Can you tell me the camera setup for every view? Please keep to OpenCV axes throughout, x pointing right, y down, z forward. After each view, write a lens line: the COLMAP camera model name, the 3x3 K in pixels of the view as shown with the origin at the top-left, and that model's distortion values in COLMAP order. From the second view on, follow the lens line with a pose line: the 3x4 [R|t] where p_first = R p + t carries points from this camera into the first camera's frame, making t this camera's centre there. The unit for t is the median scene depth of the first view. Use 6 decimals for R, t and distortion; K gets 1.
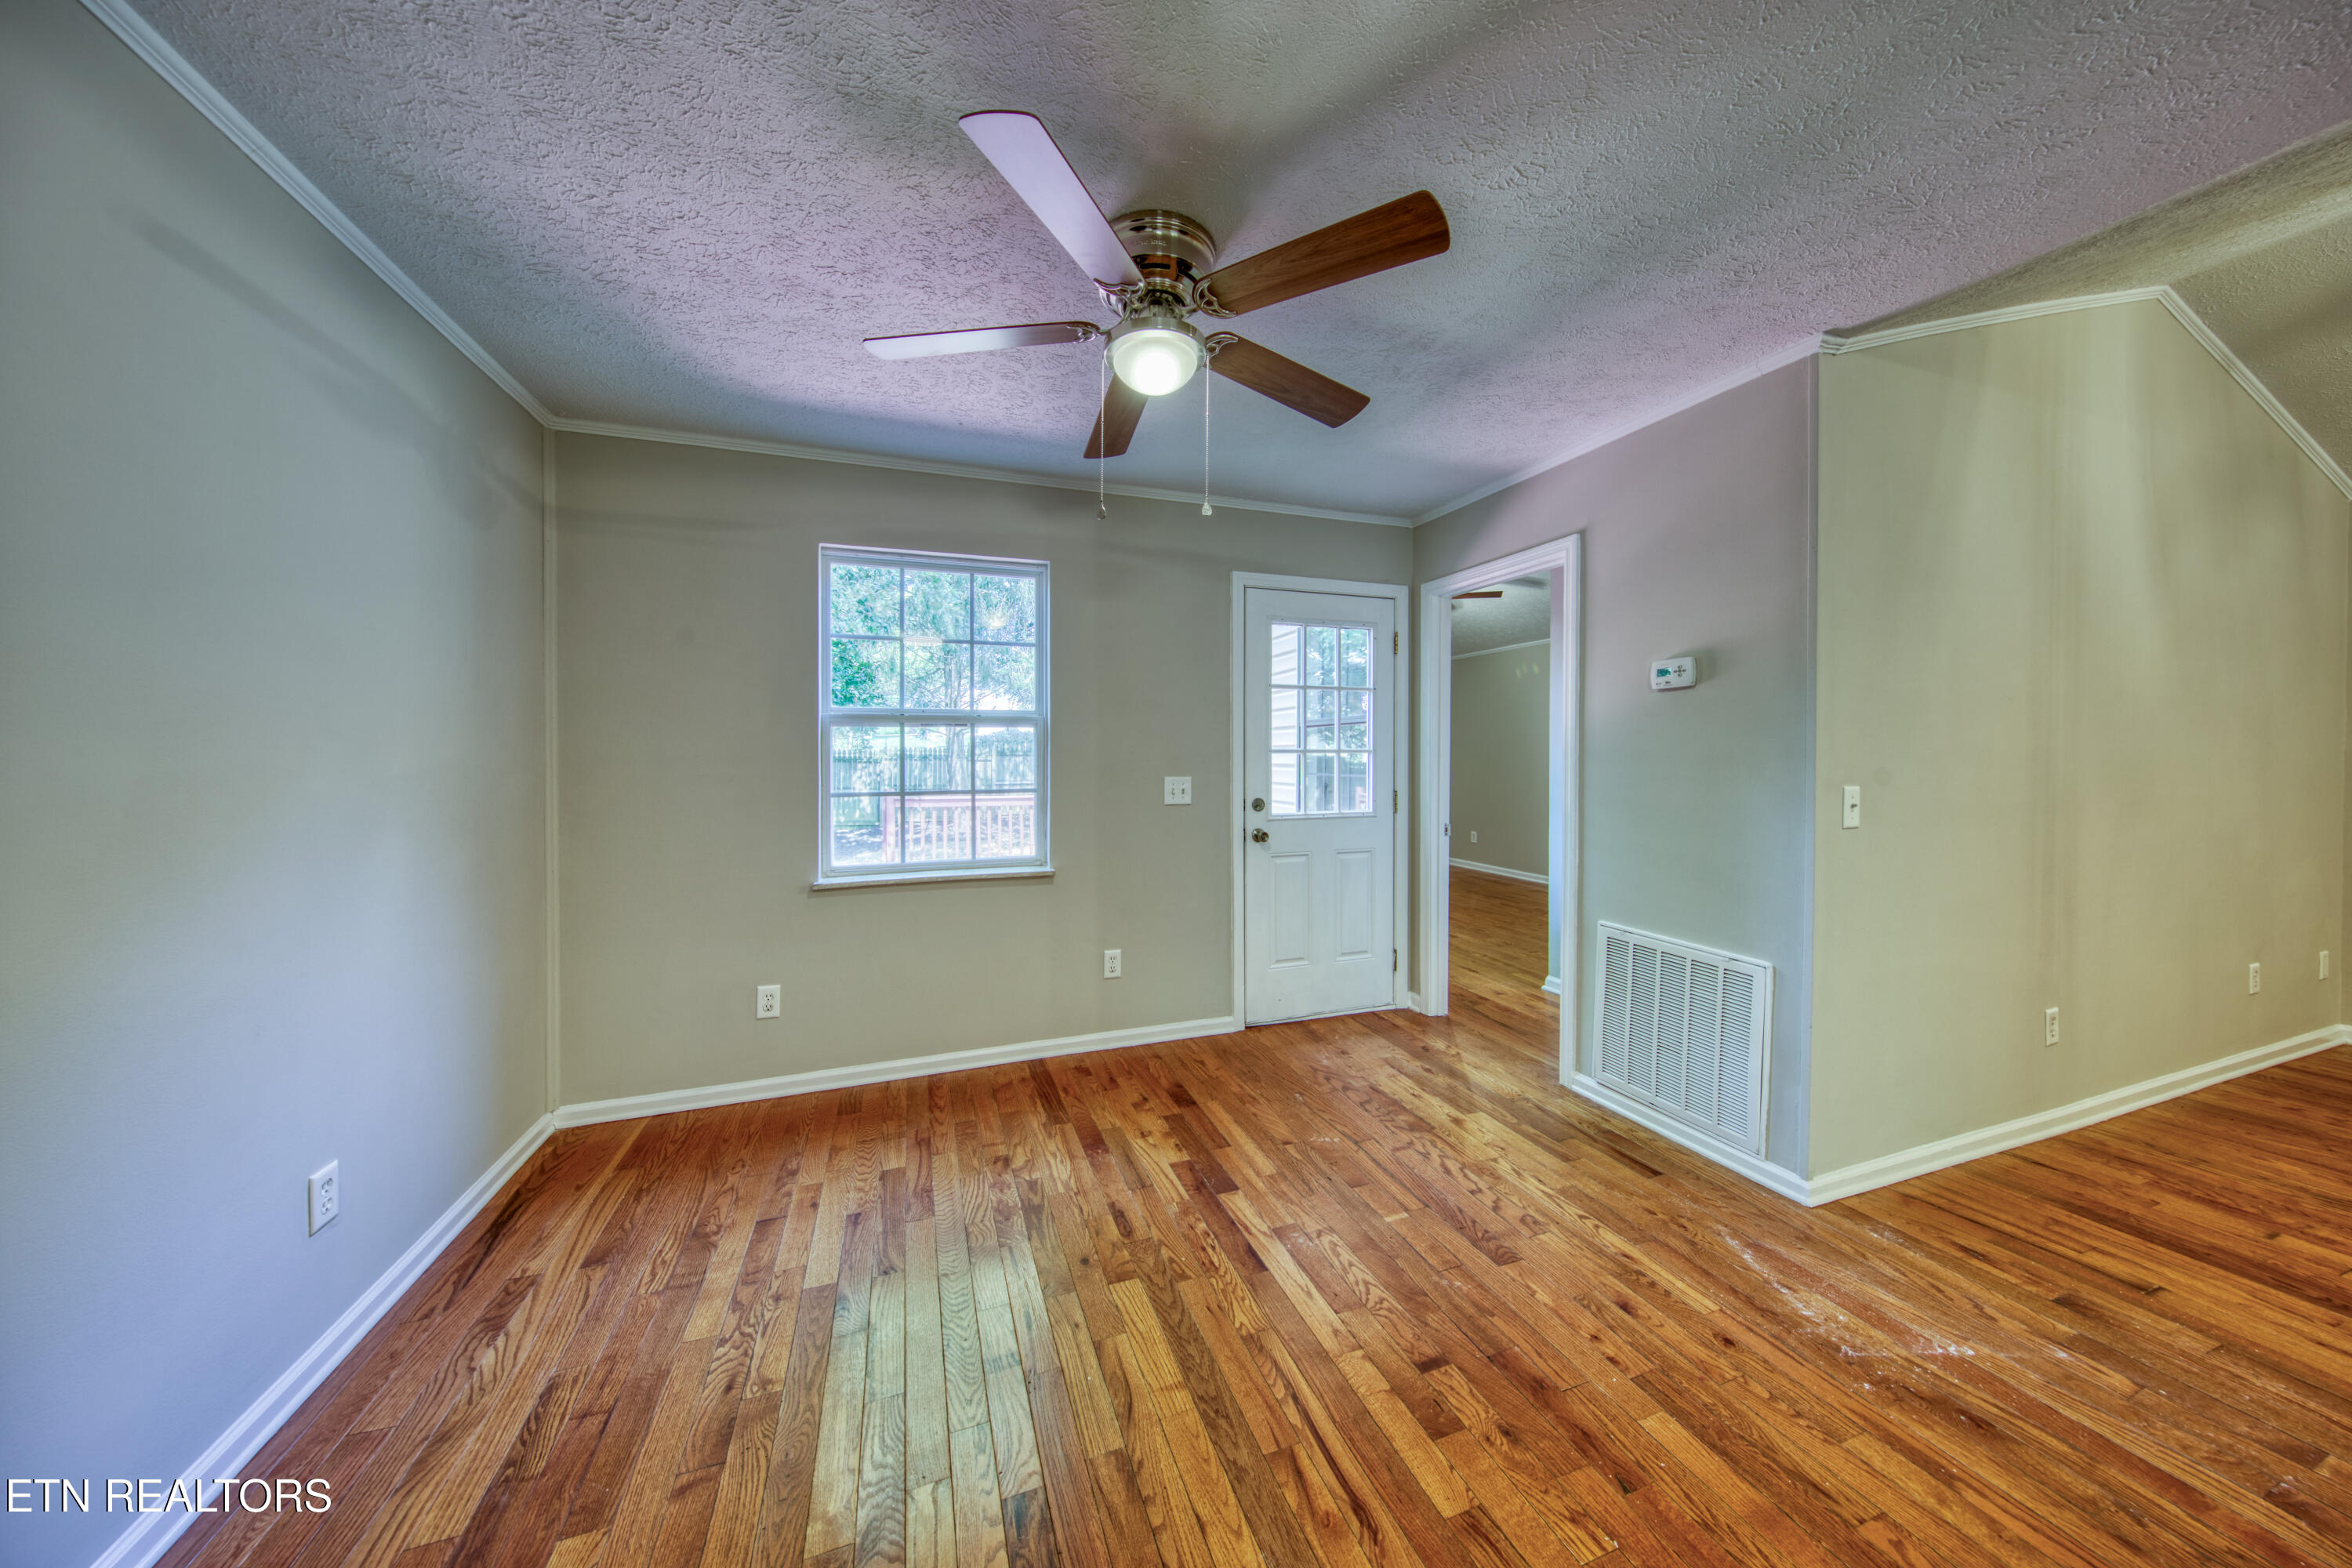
lens RADIAL K [[740.6, 0, 1209.6], [0, 740.6, 769.1], [0, 0, 1]] dist [-0.002861, -0.000165]
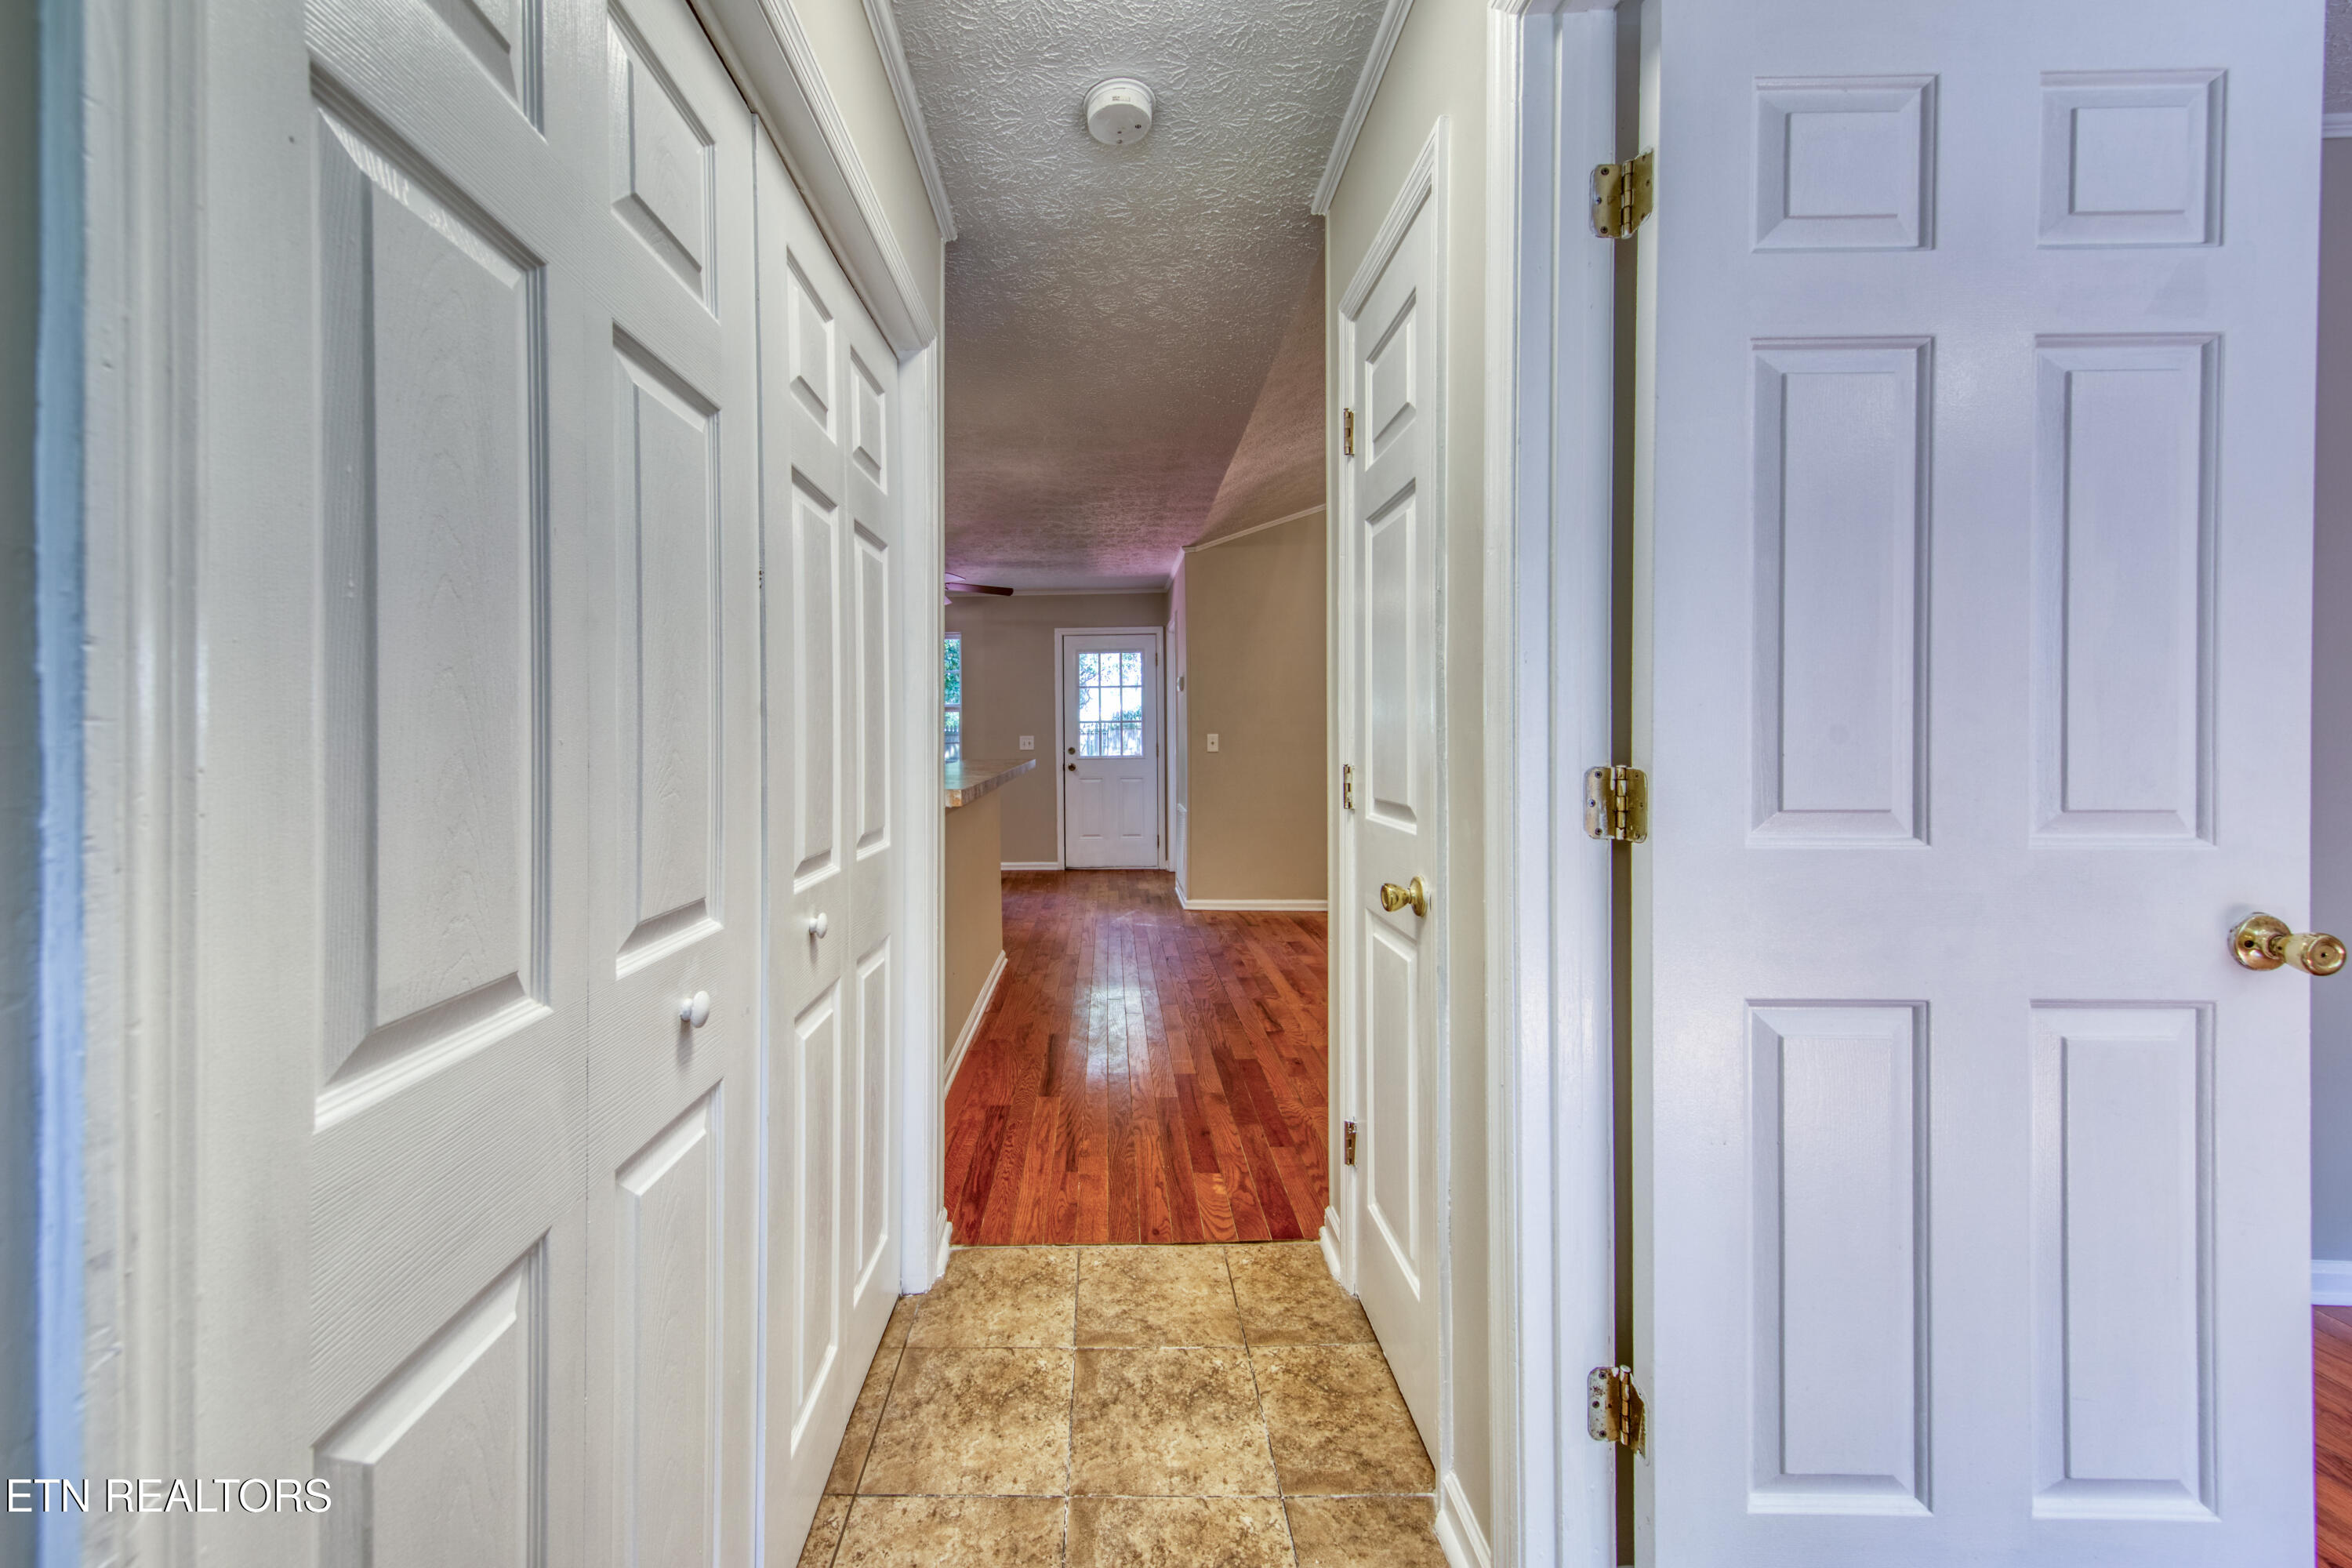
lens RADIAL K [[832.4, 0, 1105.5], [0, 832.4, 736.5], [0, 0, 1]] dist [0.000107, -0.000001]
pose [[0.933333, -0.007590, -0.358931, 1.394096], [0.003637, 0.999925, -0.011687, 0.056975], [0.358993, 0.009603, 0.933291, -1.448960]]
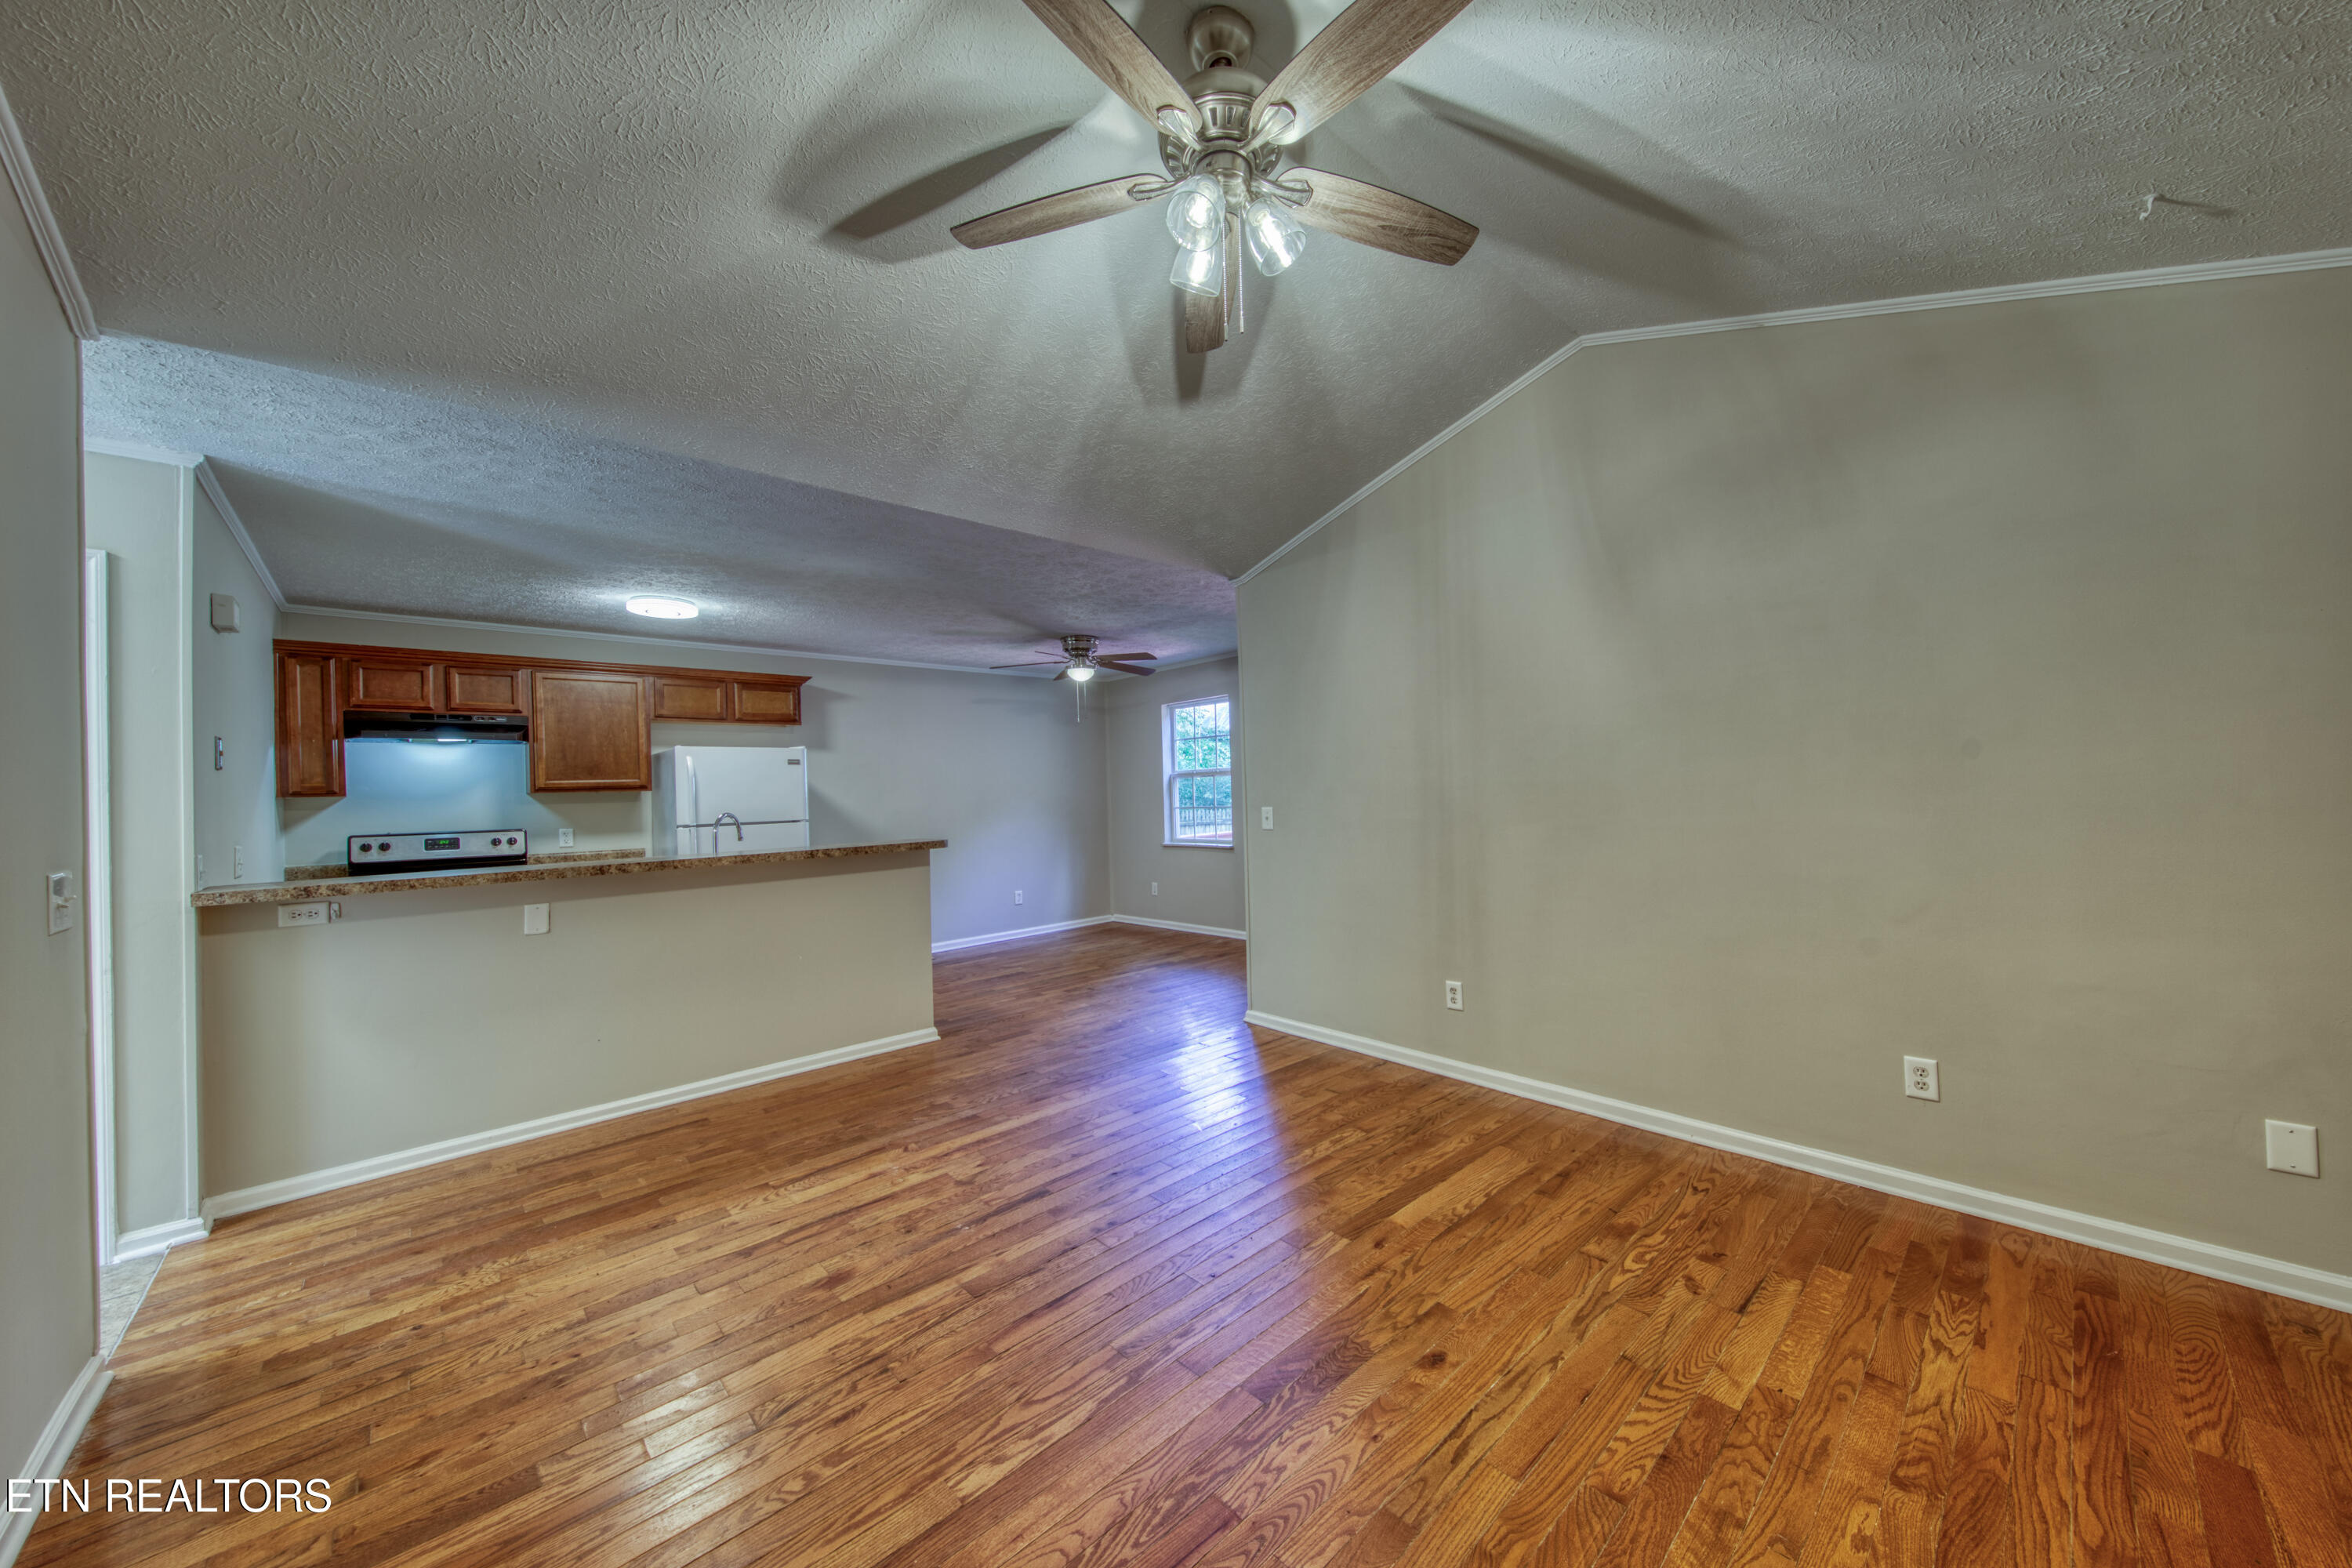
lens RADIAL K [[800.3, 0, 1207.8], [0, 800.3, 779.7], [0, 0, 1]] dist [0.017365, -0.007176]
pose [[0.421961, -0.021288, -0.906364, 2.446689], [0.013221, 0.999762, -0.017327, -0.010449], [0.906518, -0.004672, 0.422142, 0.016388]]
